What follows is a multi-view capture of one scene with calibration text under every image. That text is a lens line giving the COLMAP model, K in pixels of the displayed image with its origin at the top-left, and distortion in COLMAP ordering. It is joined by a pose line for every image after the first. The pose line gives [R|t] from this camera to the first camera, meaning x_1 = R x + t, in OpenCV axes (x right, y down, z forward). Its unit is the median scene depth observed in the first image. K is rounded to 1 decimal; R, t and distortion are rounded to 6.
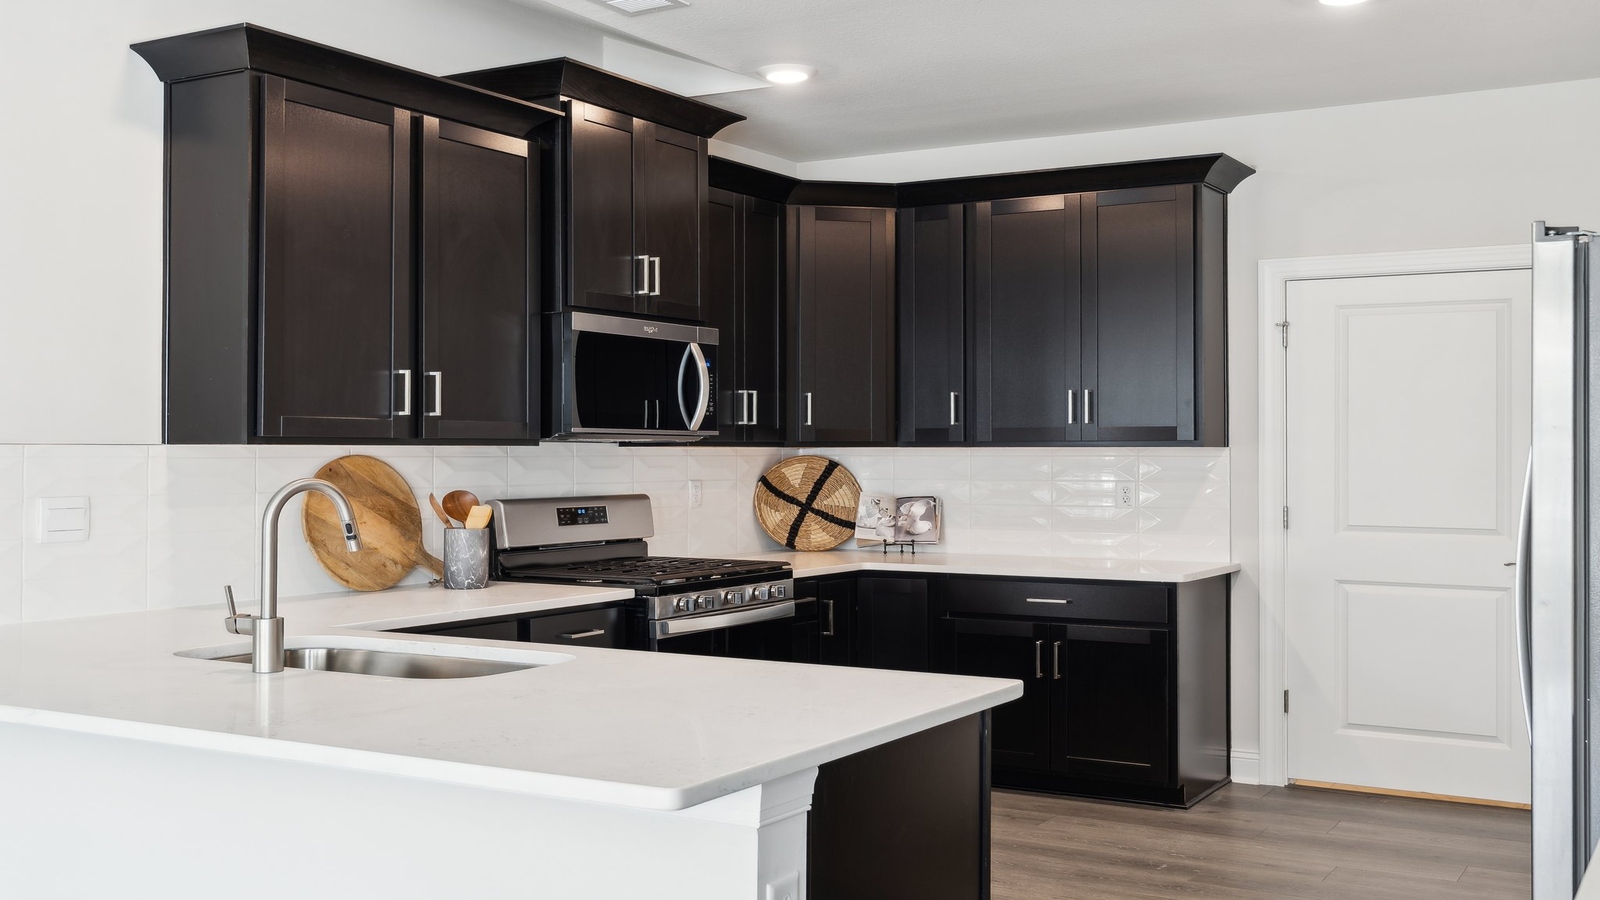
lens RADIAL K [[793.5, 0, 799.5], [0, 793.5, 453.6], [0, 0, 1]] dist [-0.001036, -0.000082]
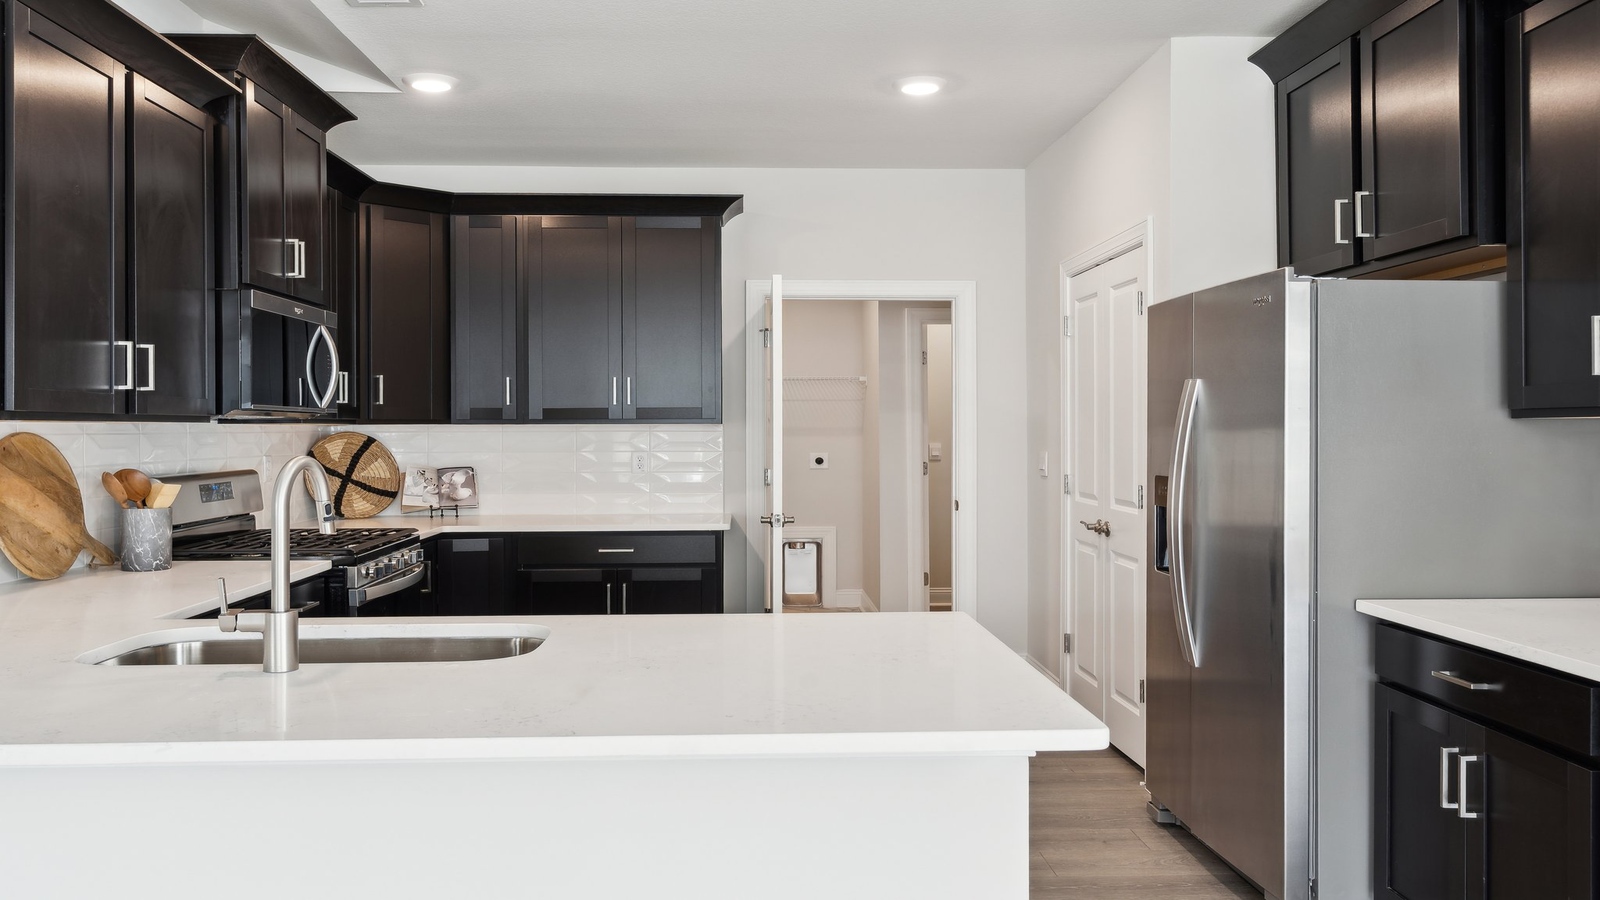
lens RADIAL K [[678.6, 0, 801.2], [0, 678.6, 438.6], [0, 0, 1]] dist [-0.004311, -0.000081]
pose [[0.953145, -0.006926, 0.302435, 0.218070], [0.002645, 0.999890, 0.014563, -0.000401], [-0.302503, -0.013081, 0.953059, -0.059964]]
